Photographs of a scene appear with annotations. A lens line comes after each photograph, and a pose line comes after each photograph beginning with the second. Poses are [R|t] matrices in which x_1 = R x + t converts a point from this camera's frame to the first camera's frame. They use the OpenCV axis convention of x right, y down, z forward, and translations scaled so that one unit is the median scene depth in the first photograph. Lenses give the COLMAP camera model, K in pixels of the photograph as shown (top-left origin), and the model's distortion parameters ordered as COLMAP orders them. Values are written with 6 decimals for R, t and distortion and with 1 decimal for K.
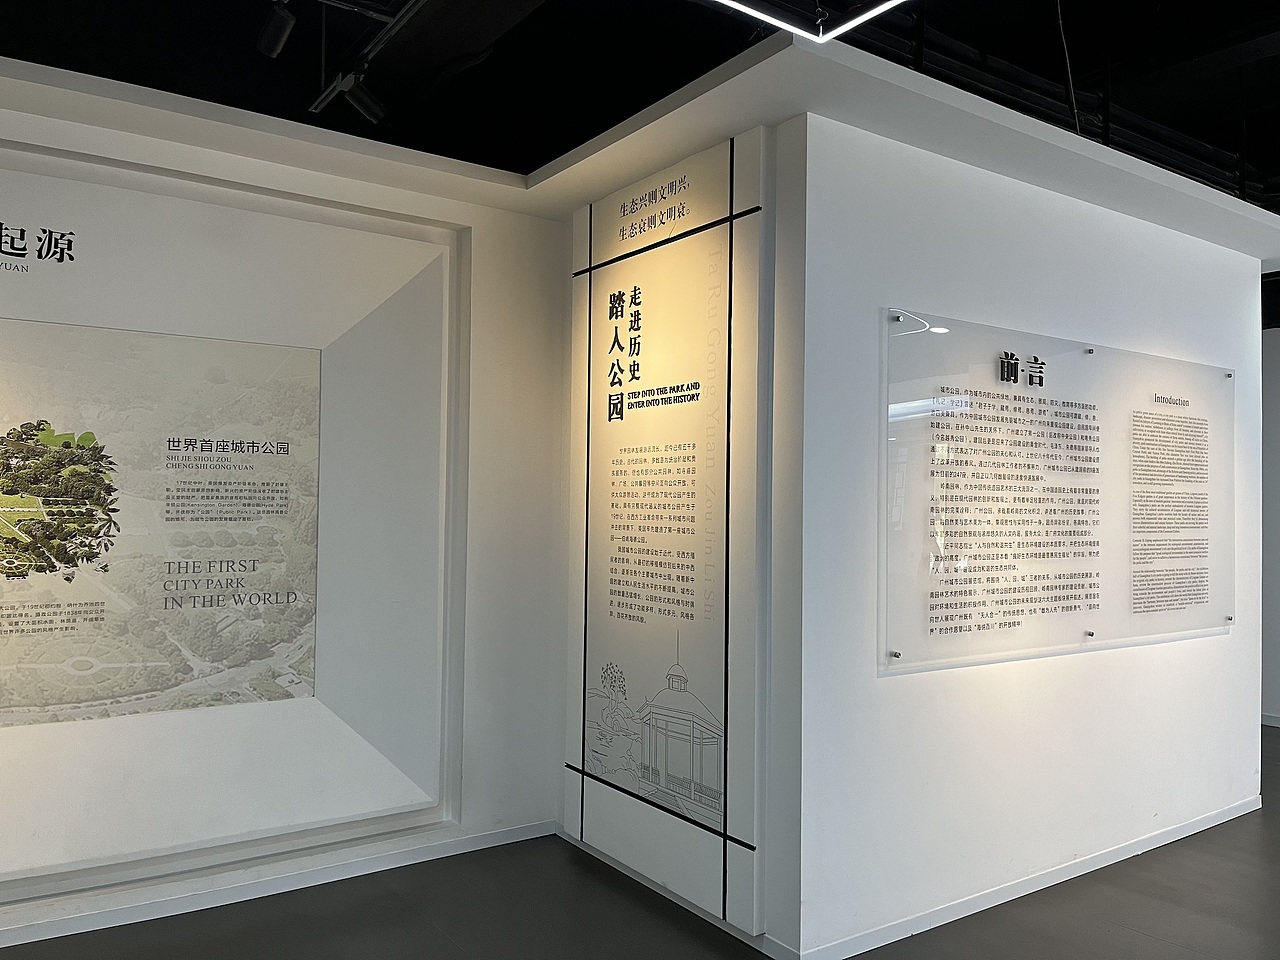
lens RADIAL K [[976.5, 0, 644.1], [0, 976.5, 479.8], [0, 0, 1]] dist [0.056795, -0.067039]
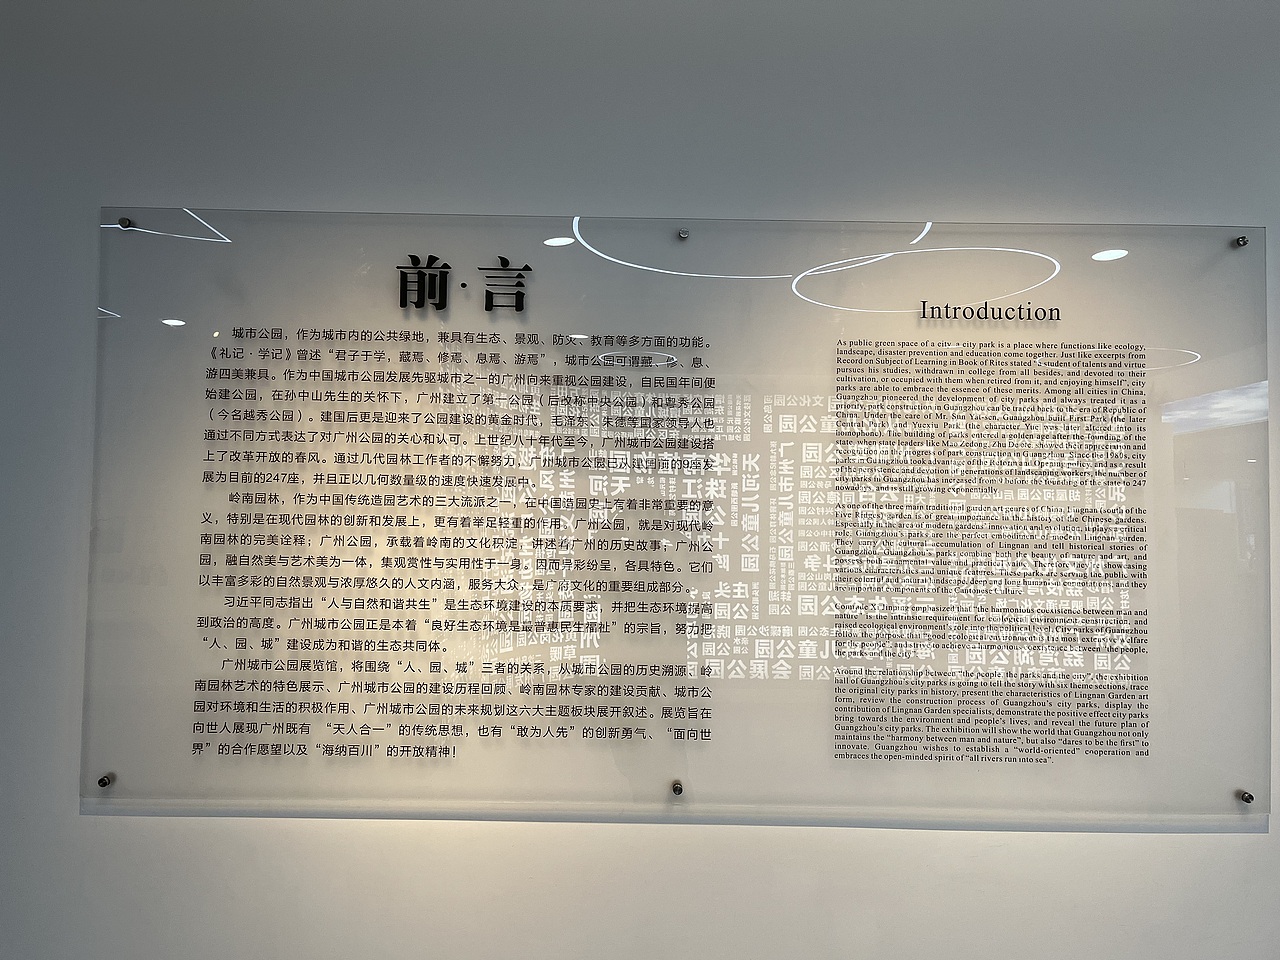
lens RADIAL K [[976.5, 0, 641.9], [0, 976.5, 481.4], [0, 0, 1]] dist [0.056795, -0.067039]
pose [[0.822350, -0.026398, -0.568369, 0.787207], [0.009212, 0.999410, -0.033088, 0.017088], [0.568908, 0.021974, 0.822108, 0.619904]]
